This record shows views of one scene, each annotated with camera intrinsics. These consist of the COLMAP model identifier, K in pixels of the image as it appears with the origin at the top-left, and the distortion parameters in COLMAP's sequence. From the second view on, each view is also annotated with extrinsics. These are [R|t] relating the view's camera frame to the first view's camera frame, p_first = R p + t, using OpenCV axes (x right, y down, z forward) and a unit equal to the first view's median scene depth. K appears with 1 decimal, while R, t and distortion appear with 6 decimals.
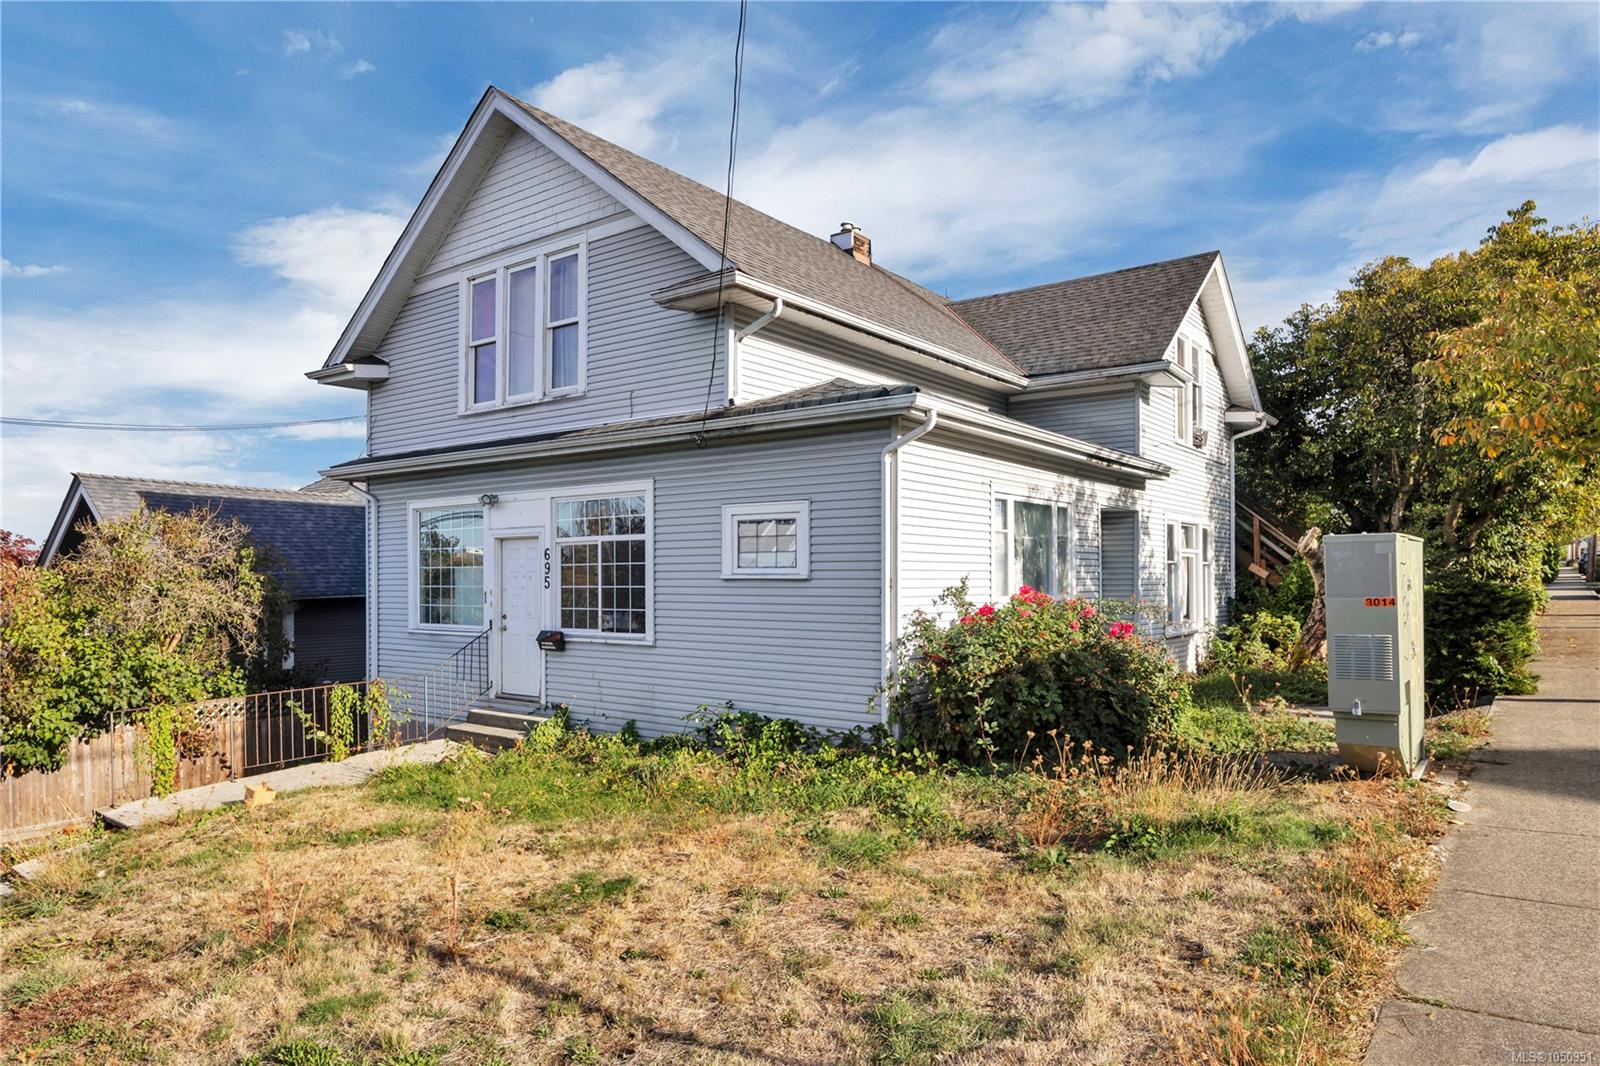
lens RADIAL K [[998.7, 0, 799.8], [0, 998.7, 581.7], [0, 0, 1]] dist [0.000350, -0.000135]
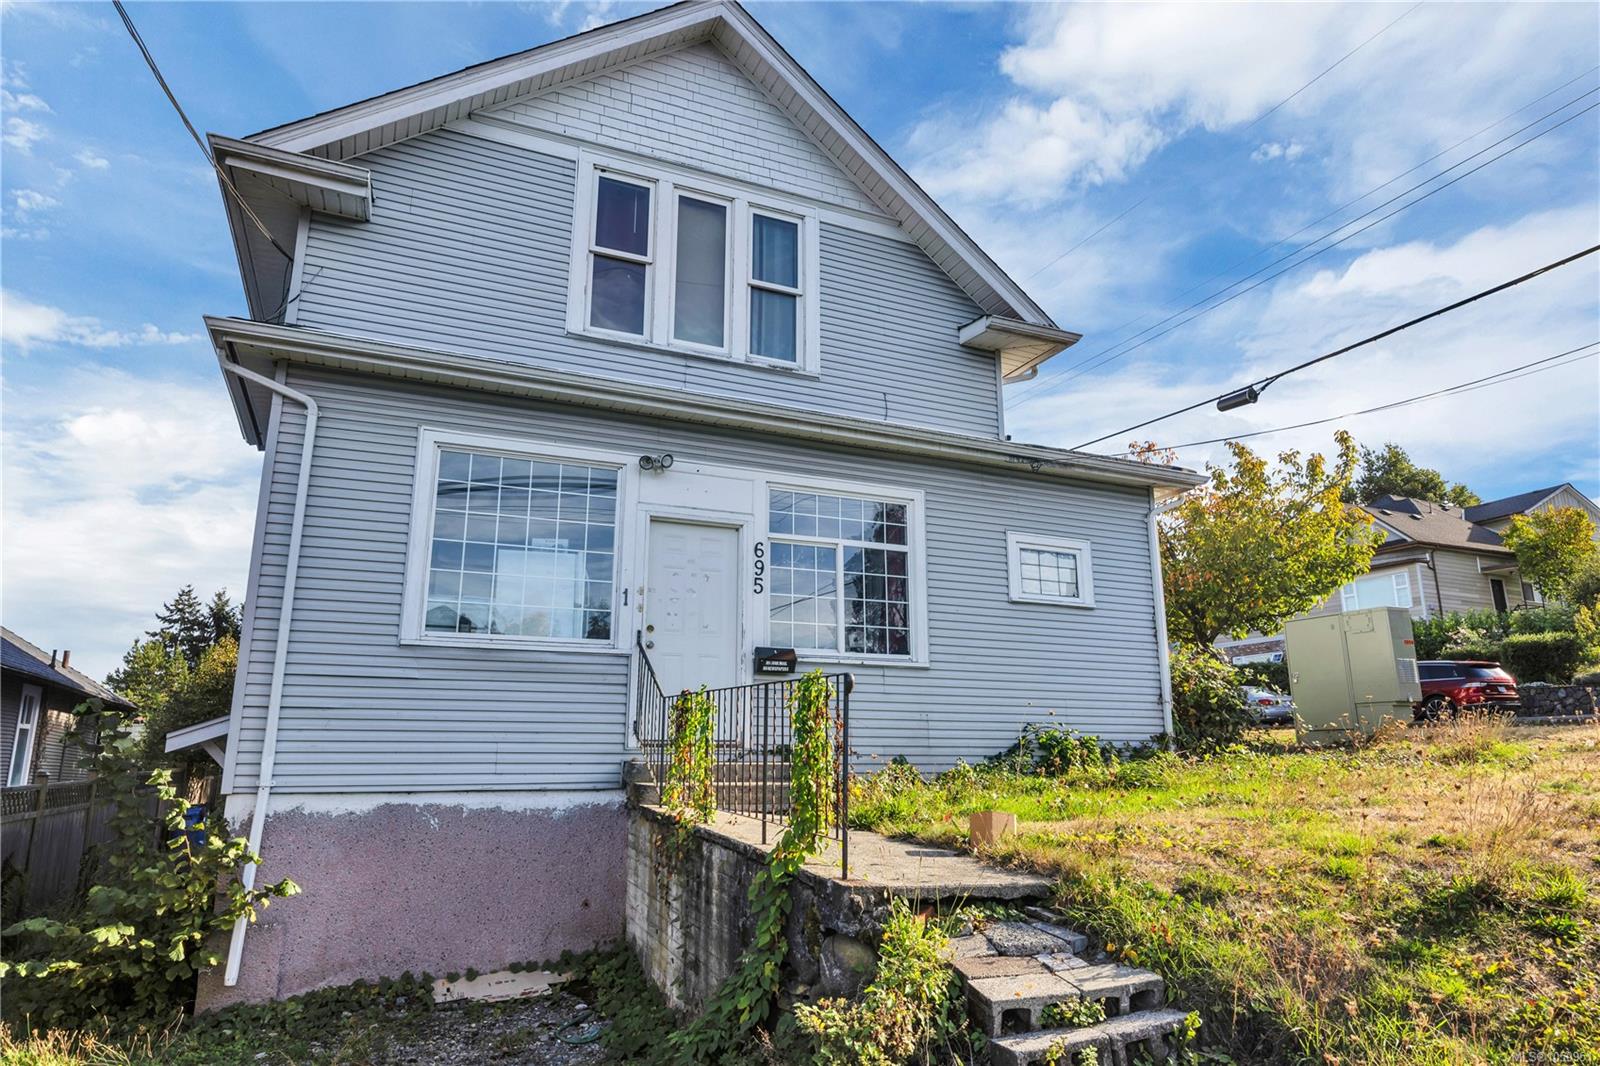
lens RADIAL K [[963.8, 0, 800.0], [0, 963.8, 533.0], [0, 0, 1]] dist [0.027251, 0.000232]
pose [[0.477552, 0.197720, 0.856067, -0.926328], [0.002777, 0.974005, -0.226508, 0.135182], [-0.878599, 0.110546, 0.464589, 0.649885]]
